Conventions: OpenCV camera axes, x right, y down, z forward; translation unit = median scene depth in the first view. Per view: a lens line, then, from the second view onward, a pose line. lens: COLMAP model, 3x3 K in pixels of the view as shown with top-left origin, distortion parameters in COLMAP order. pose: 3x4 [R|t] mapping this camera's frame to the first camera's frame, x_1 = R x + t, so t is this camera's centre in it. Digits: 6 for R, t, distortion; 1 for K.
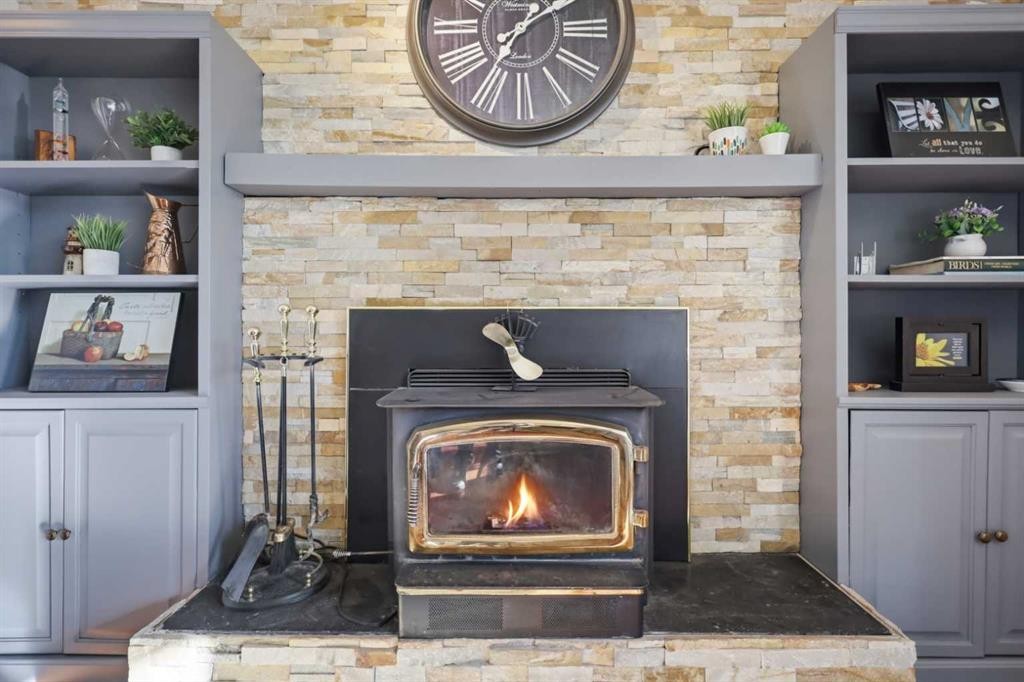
lens RADIAL K [[477.4, 0, 508.9], [0, 477.4, 339.1], [0, 0, 1]] dist [0.001567, 0.000890]
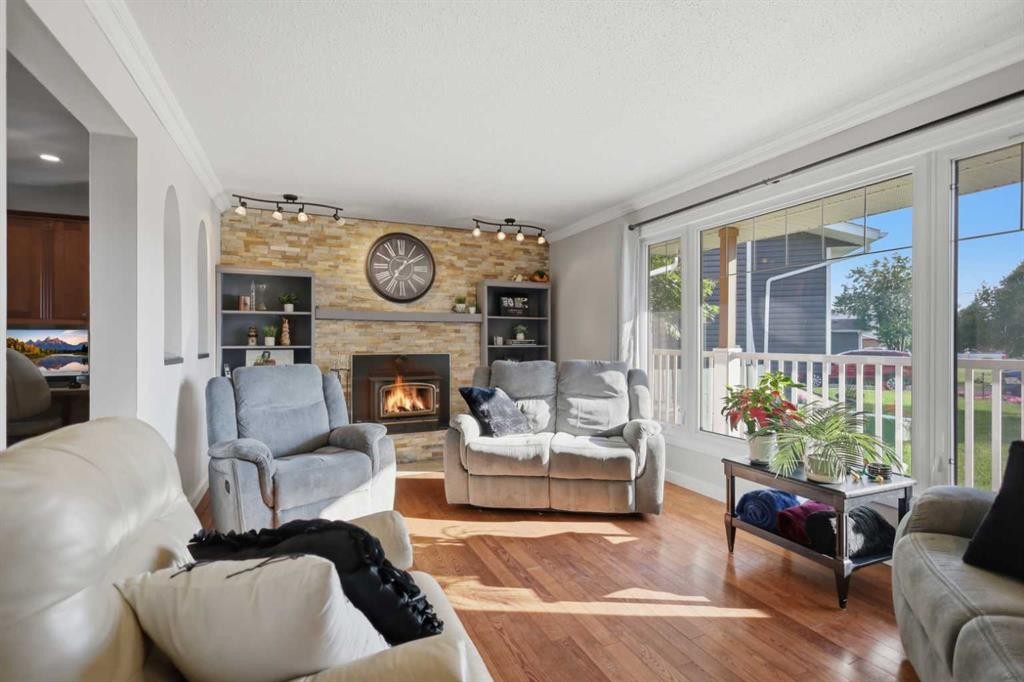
lens RADIAL K [[477.4, 0, 508.9], [0, 477.4, 339.1], [0, 0, 1]] dist [0.001567, 0.000890]
pose [[0.918563, 0.001251, 0.395272, -0.626464], [0.006844, 0.999795, -0.019067, -0.098313], [-0.395215, 0.020220, 0.918366, -2.424865]]
